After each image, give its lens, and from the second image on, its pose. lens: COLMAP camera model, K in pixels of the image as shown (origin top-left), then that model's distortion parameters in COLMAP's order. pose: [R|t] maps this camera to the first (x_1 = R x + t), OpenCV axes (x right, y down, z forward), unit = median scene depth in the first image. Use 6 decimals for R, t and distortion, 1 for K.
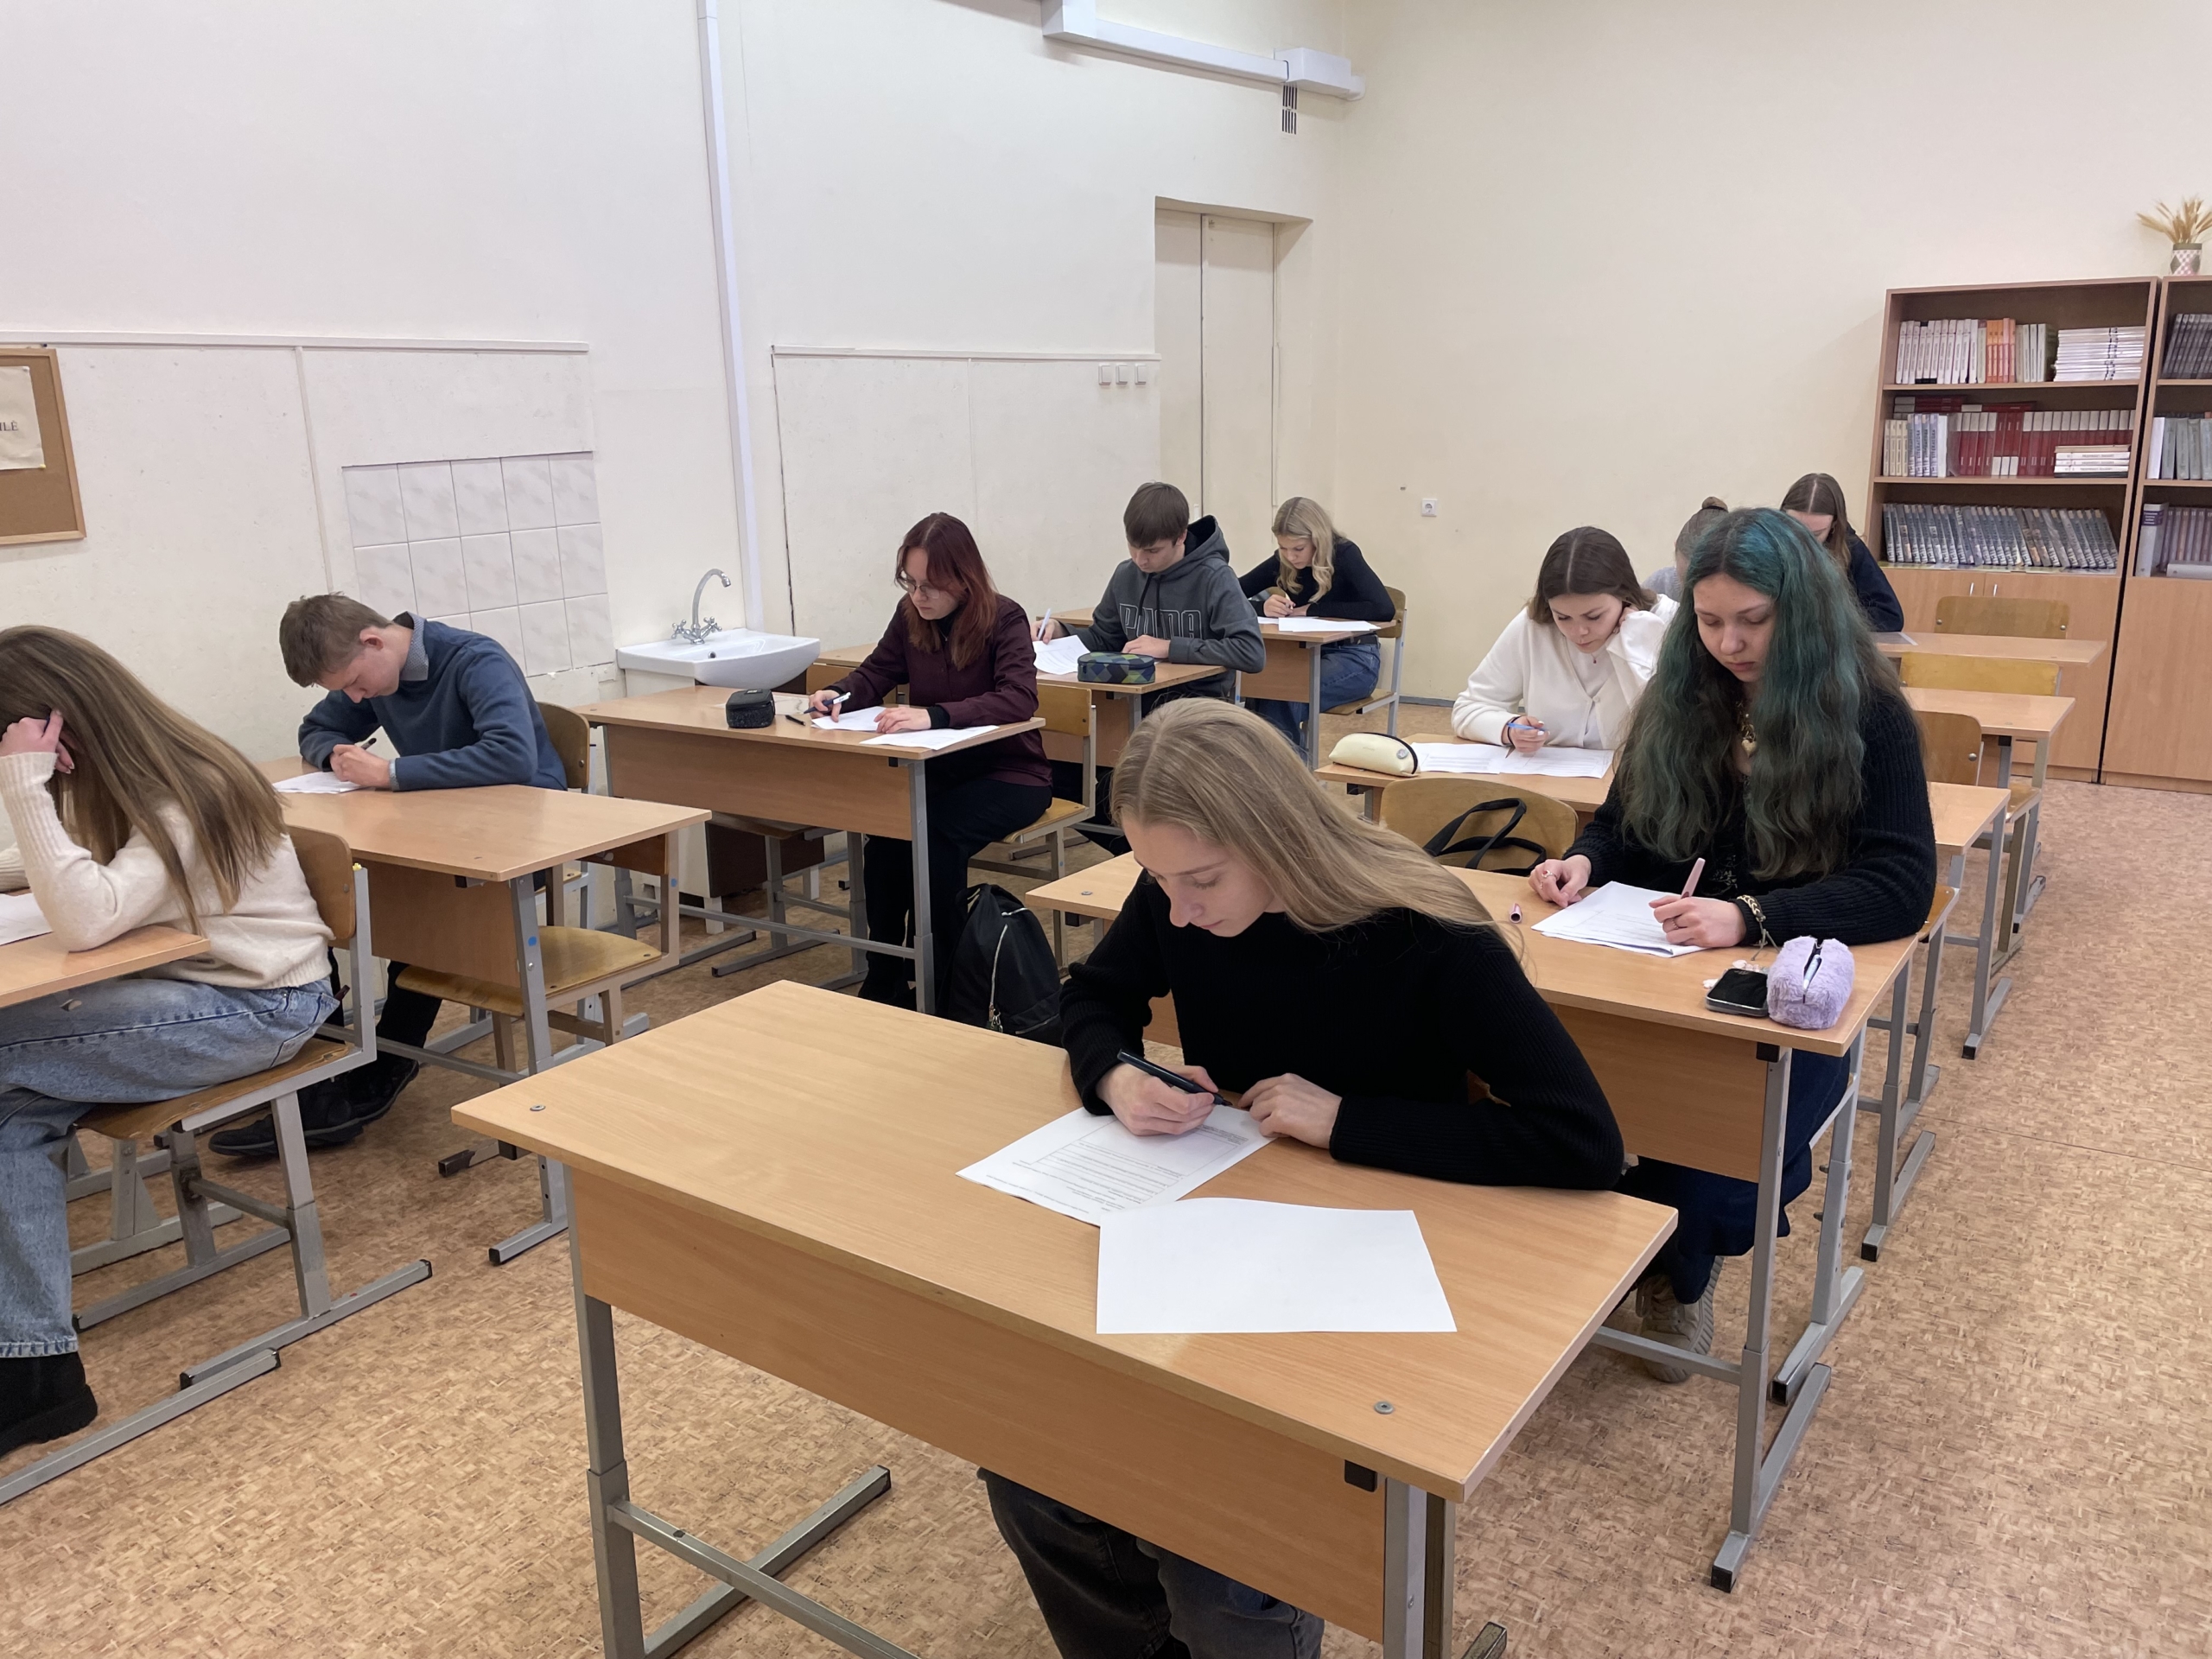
lens RADIAL K [[1658.7, 0, 1103.2], [0, 1658.7, 833.5], [0, 0, 1]] dist [0.136084, -0.148238]
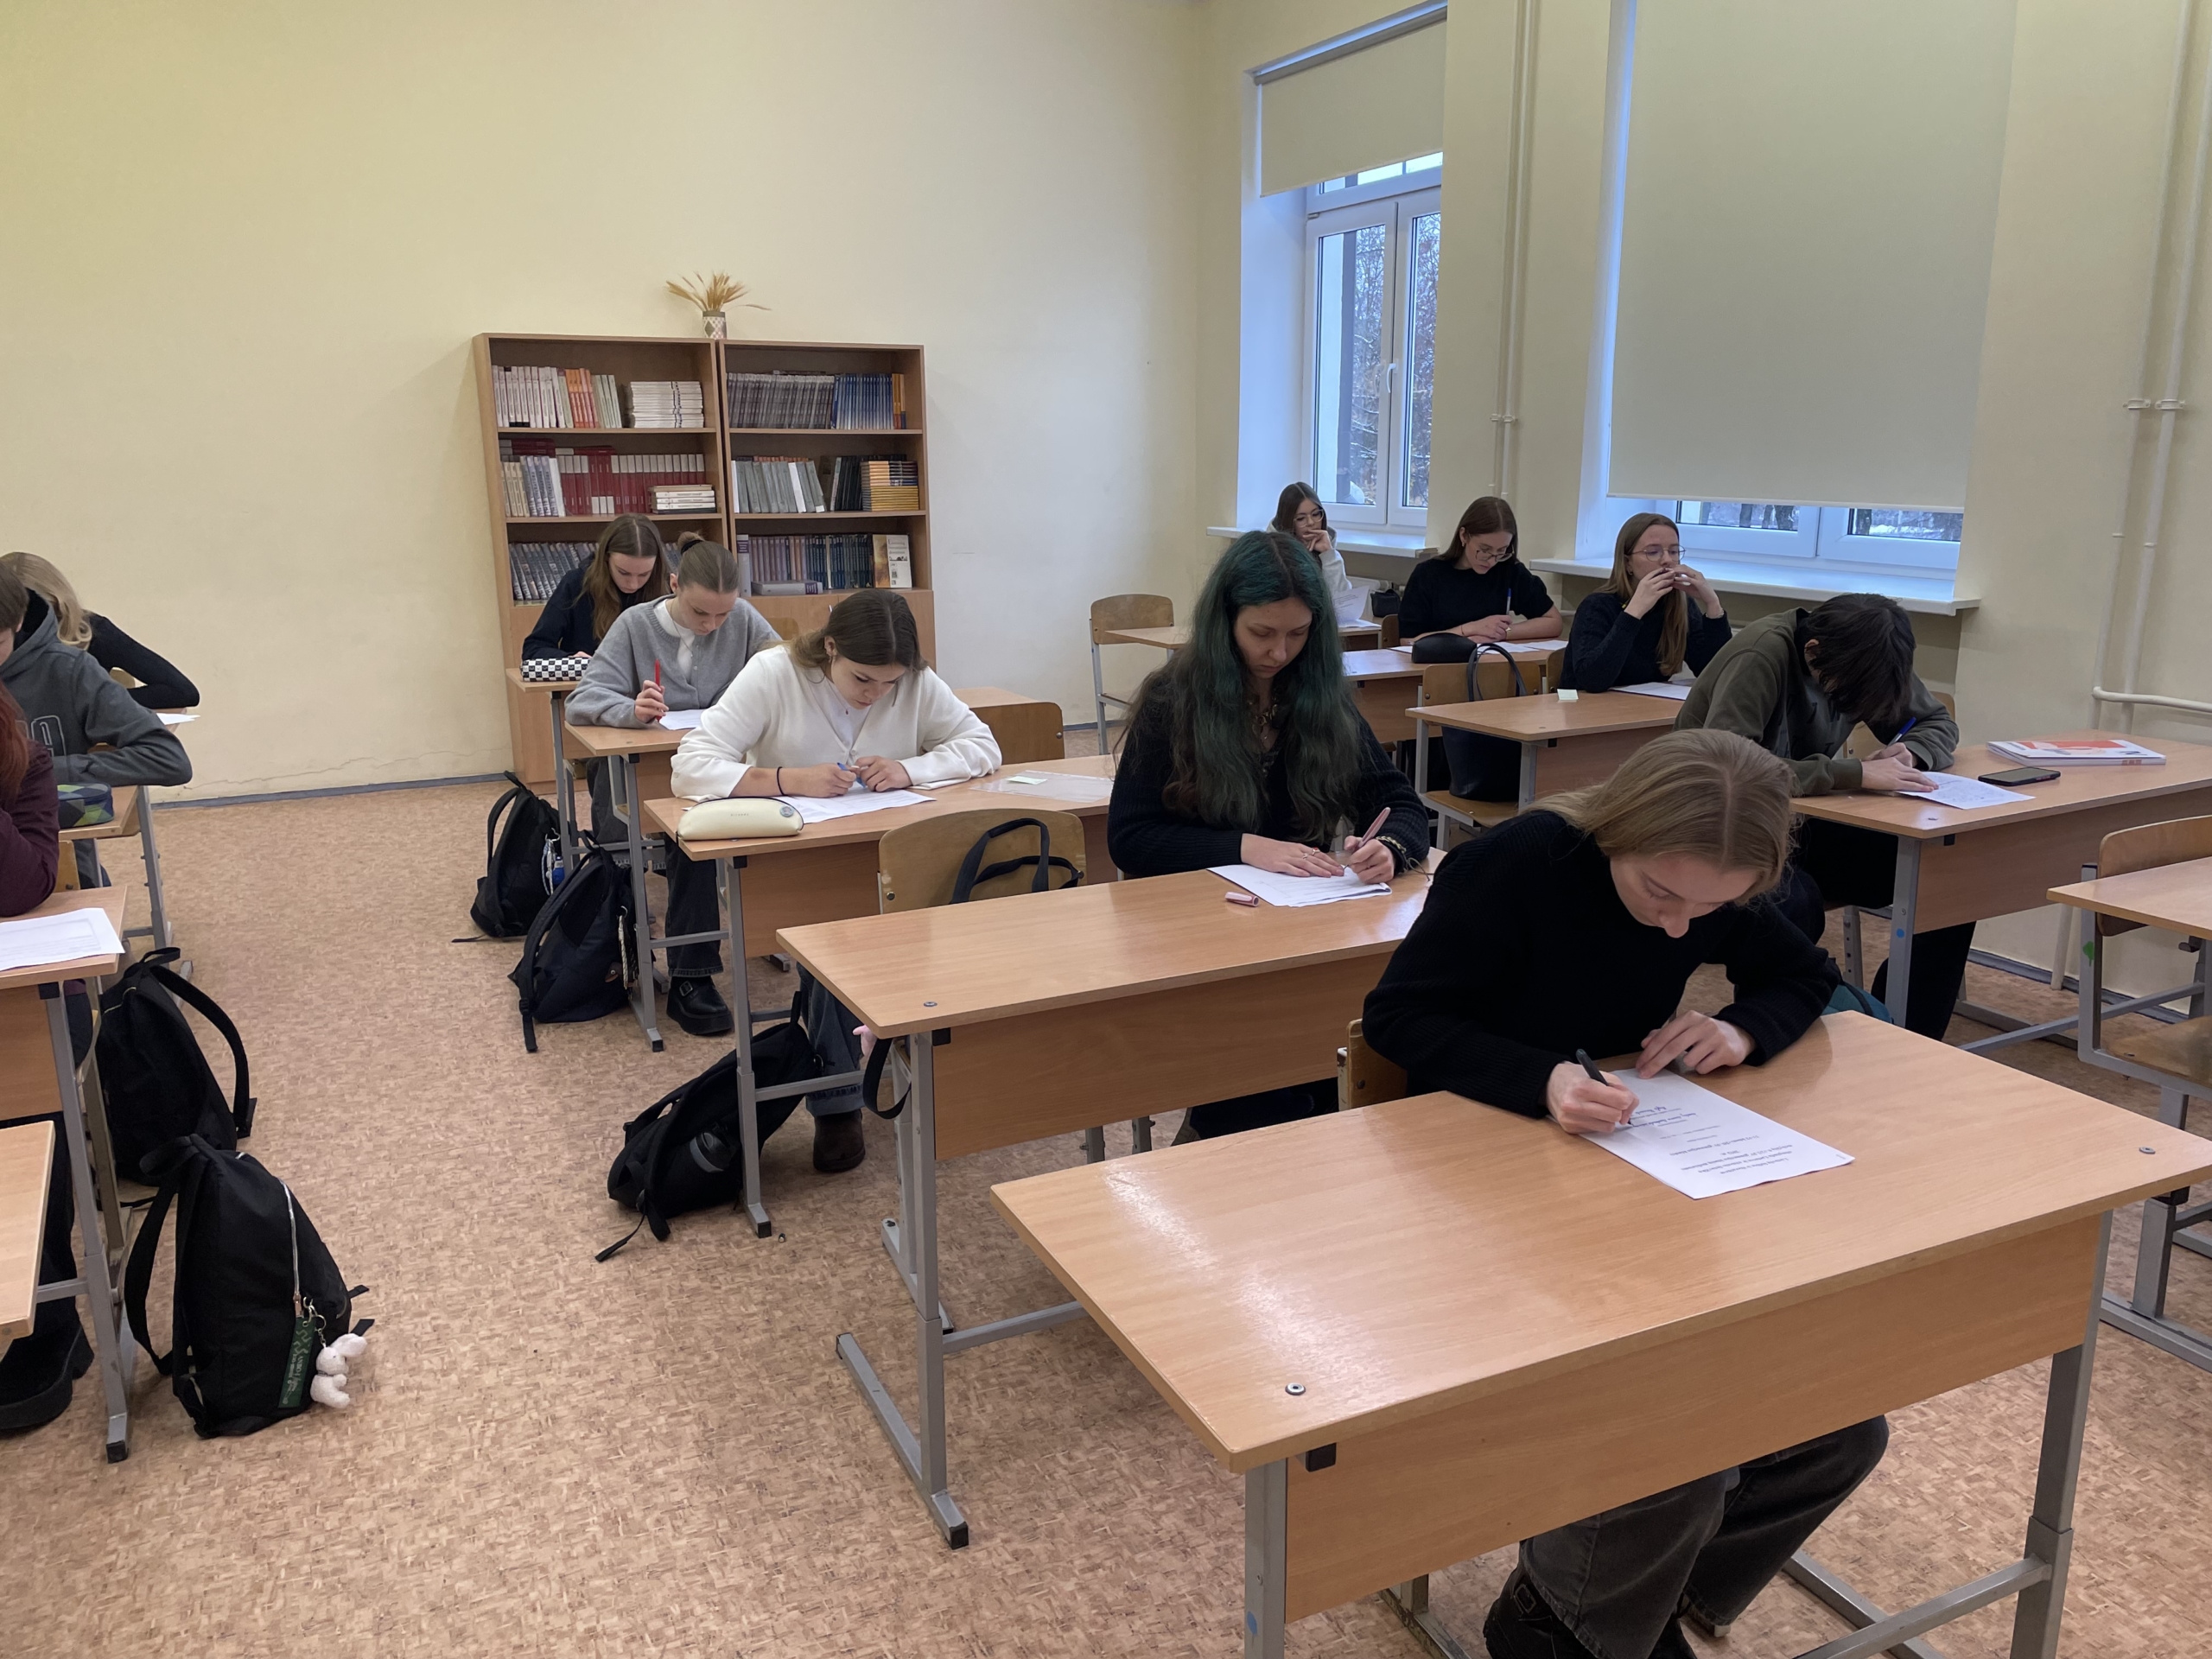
lens RADIAL K [[1705.4, 0, 1149.4], [0, 1705.4, 824.7], [0, 0, 1]] dist [0.075241, -0.093252]
pose [[0.486039, -0.187248, 0.853642, -0.285980], [0.216733, 0.972089, 0.089828, -0.044389], [-0.846636, 0.141352, 0.513056, 0.189534]]
